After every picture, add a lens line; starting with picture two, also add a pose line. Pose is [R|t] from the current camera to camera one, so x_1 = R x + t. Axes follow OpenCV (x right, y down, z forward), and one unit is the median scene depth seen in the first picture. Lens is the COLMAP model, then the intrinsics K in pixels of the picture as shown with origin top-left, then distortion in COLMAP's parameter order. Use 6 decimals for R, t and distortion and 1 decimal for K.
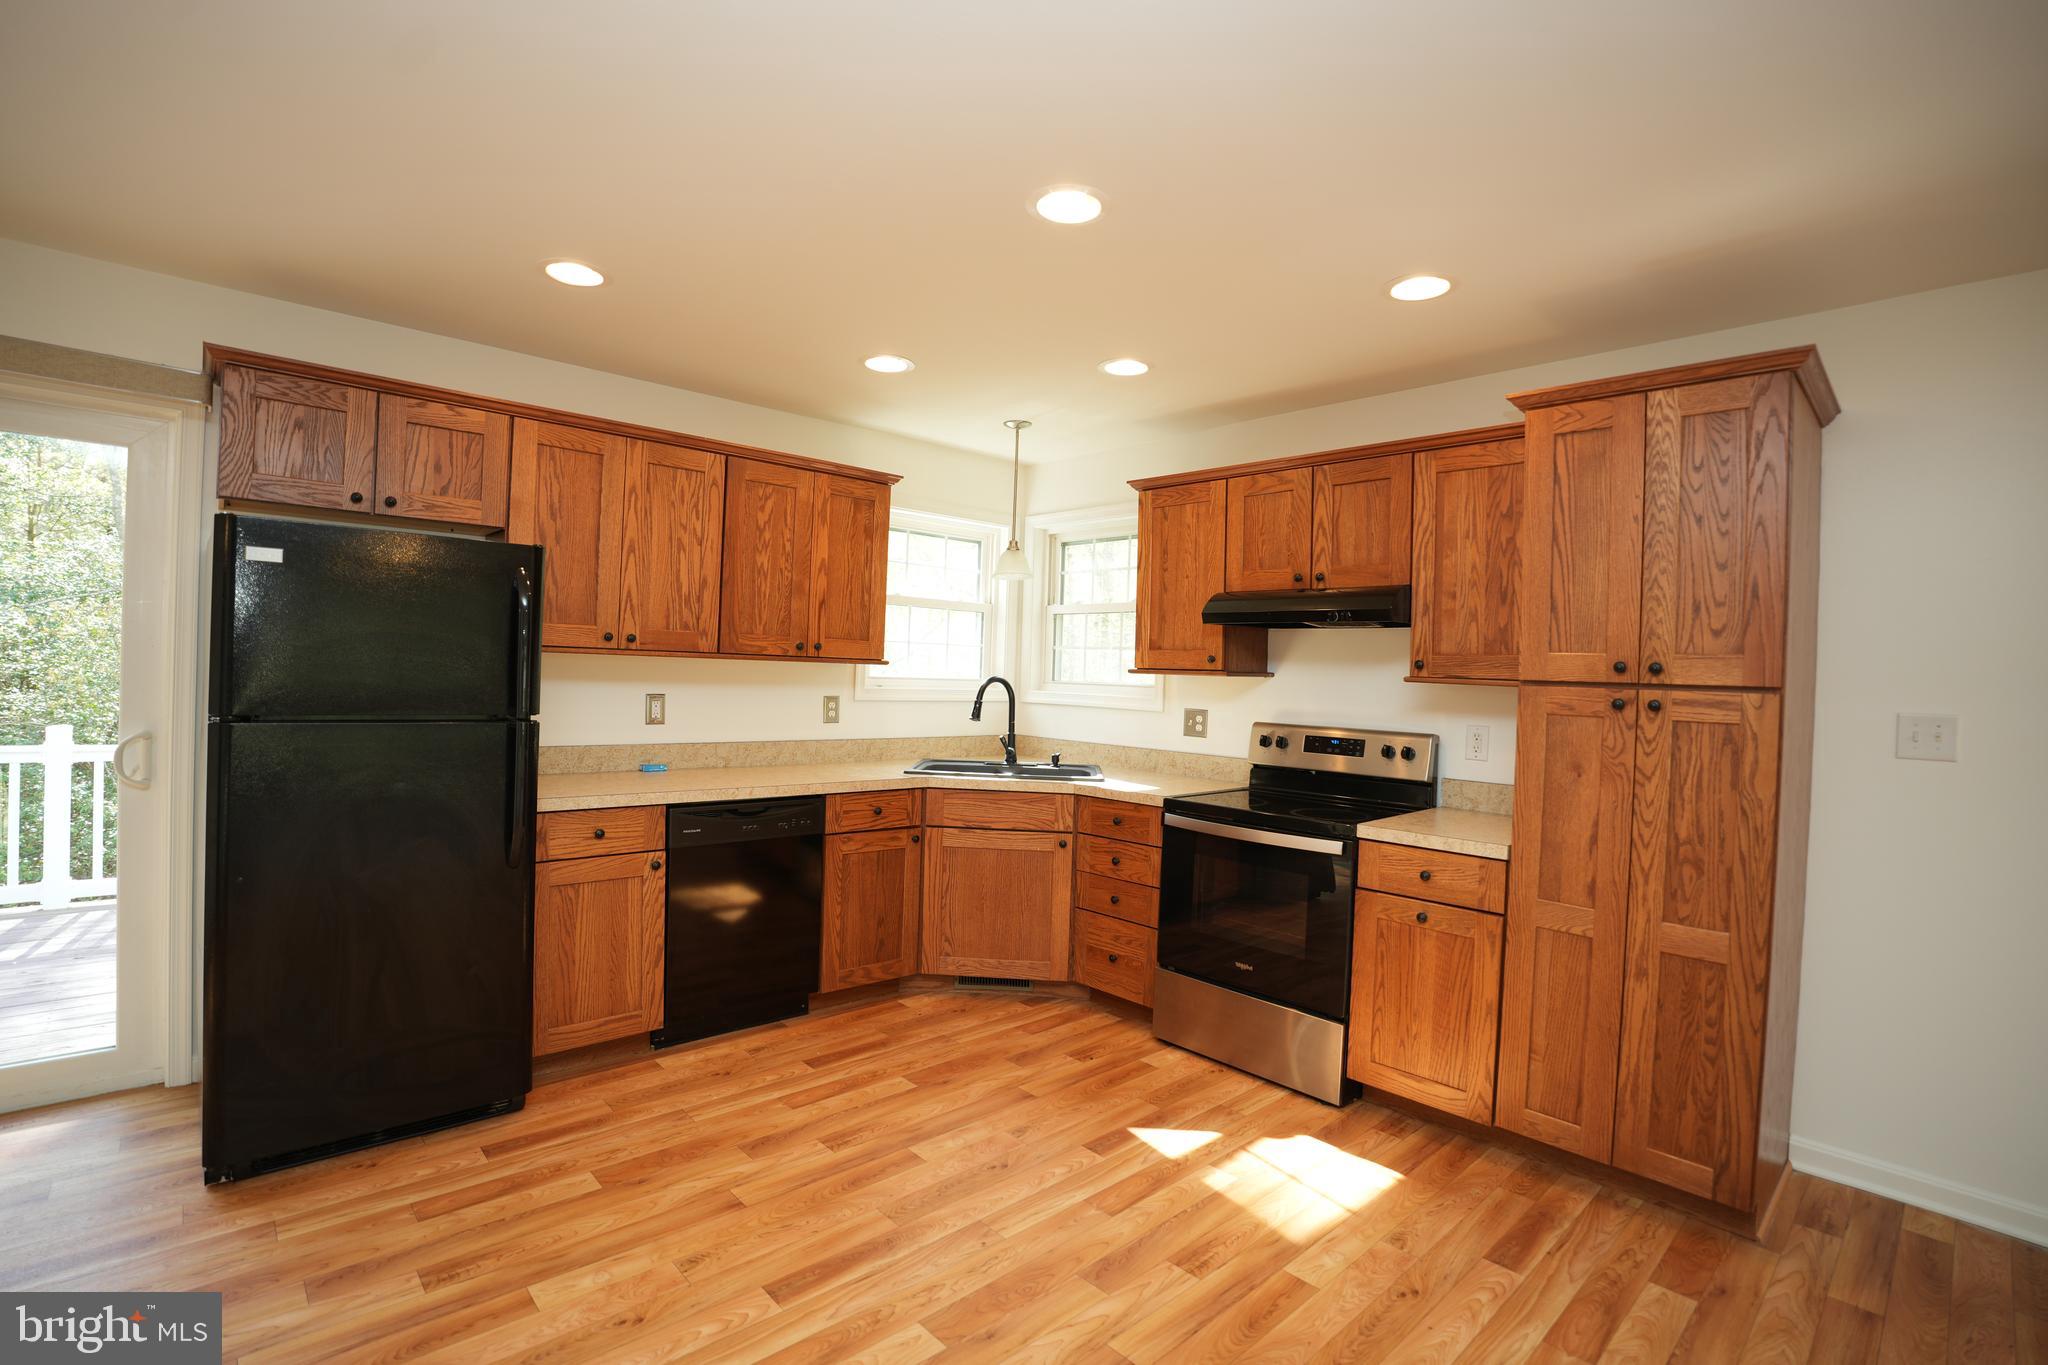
lens RADIAL K [[942.0, 0, 1024.0], [0, 942.0, 682.5], [0, 0, 1]] dist [-0.084198, 0.028899]
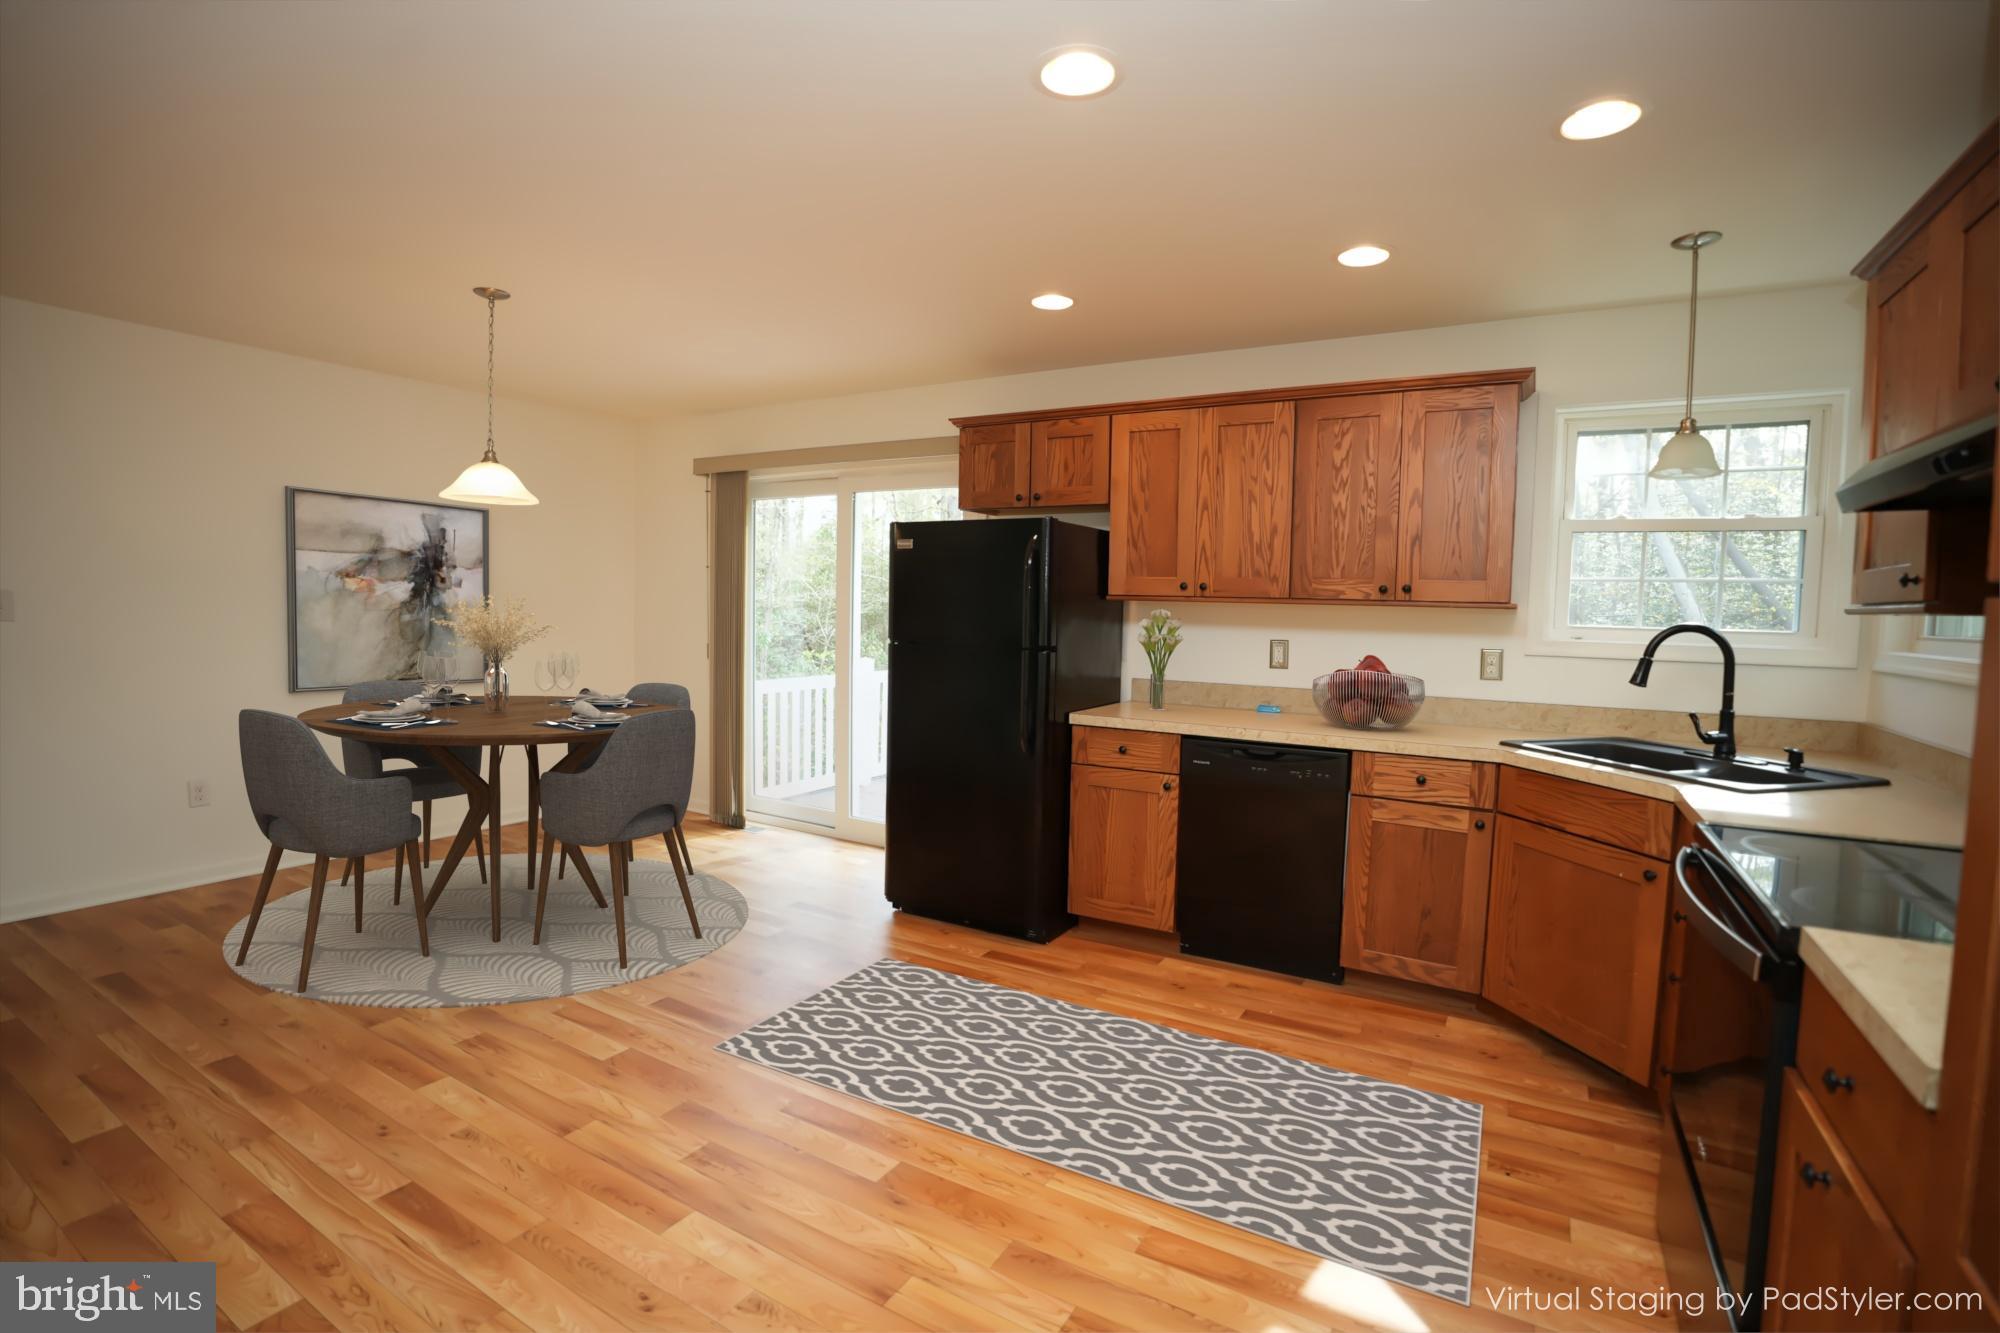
lens RADIAL K [[919.9, 0, 1000.0], [0, 919.9, 666.5], [0, 0, 1]] dist [-0.084198, 0.028899]
pose [[0.288521, 0.036909, -0.956762, 0.611711], [-0.021292, 0.999257, 0.032127, 0.019627], [0.957237, 0.011102, 0.289092, 0.481962]]
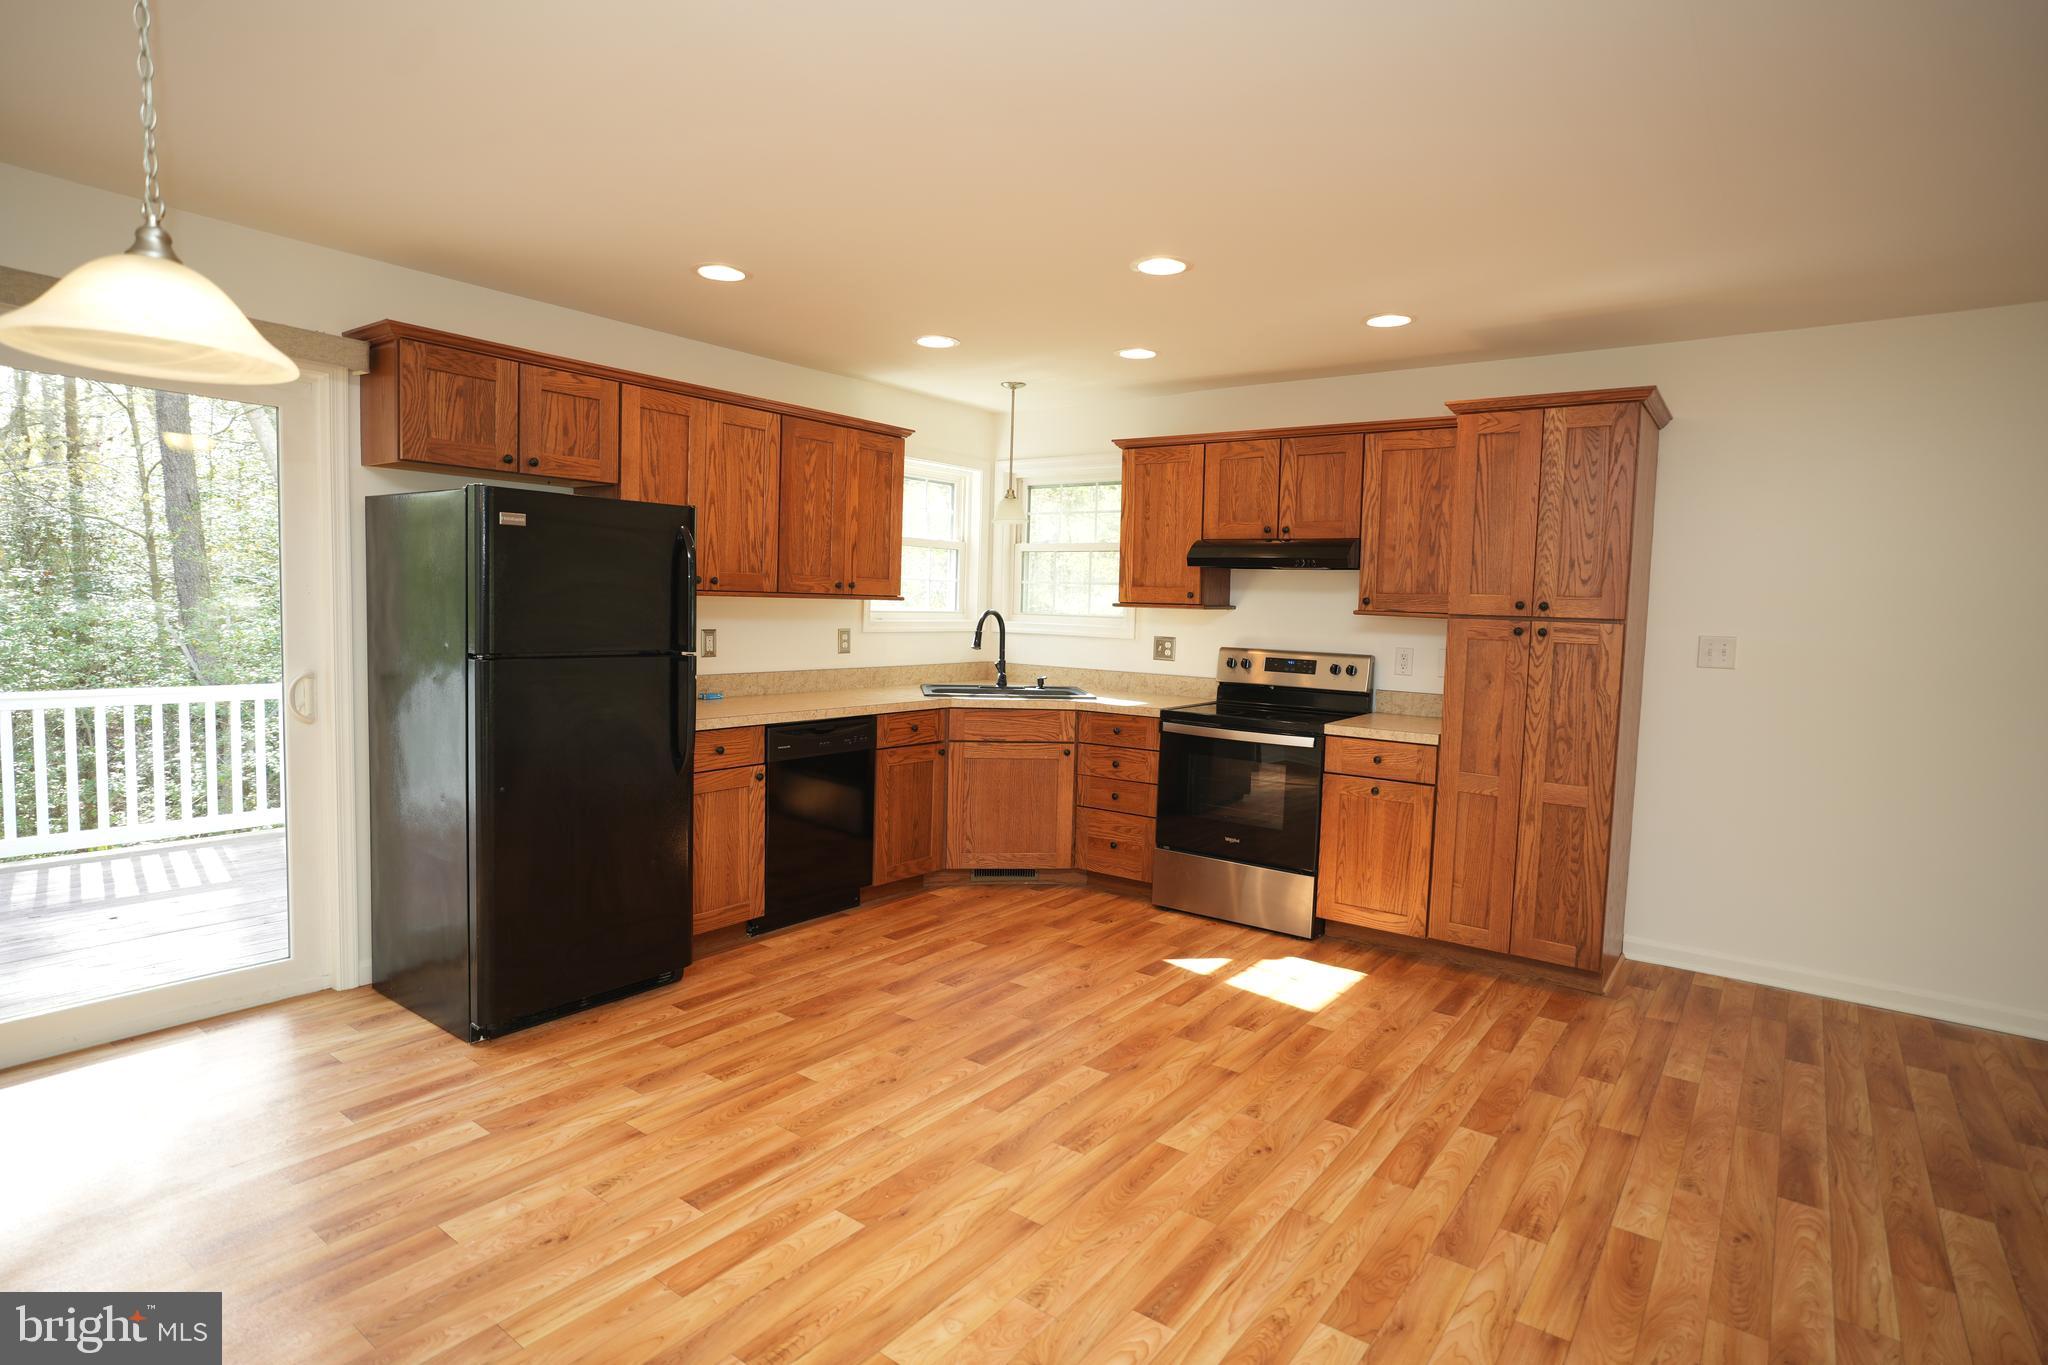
lens RADIAL K [[1059.2, 0, 1024.0], [0, 1059.2, 682.5], [0, 0, 1]] dist [-0.043426, 0.001196]
pose [[0.983868, -0.019583, 0.177819, -0.305496], [0.006852, 0.997386, 0.071930, -0.015029], [-0.178763, -0.069551, 0.981431, -0.360922]]
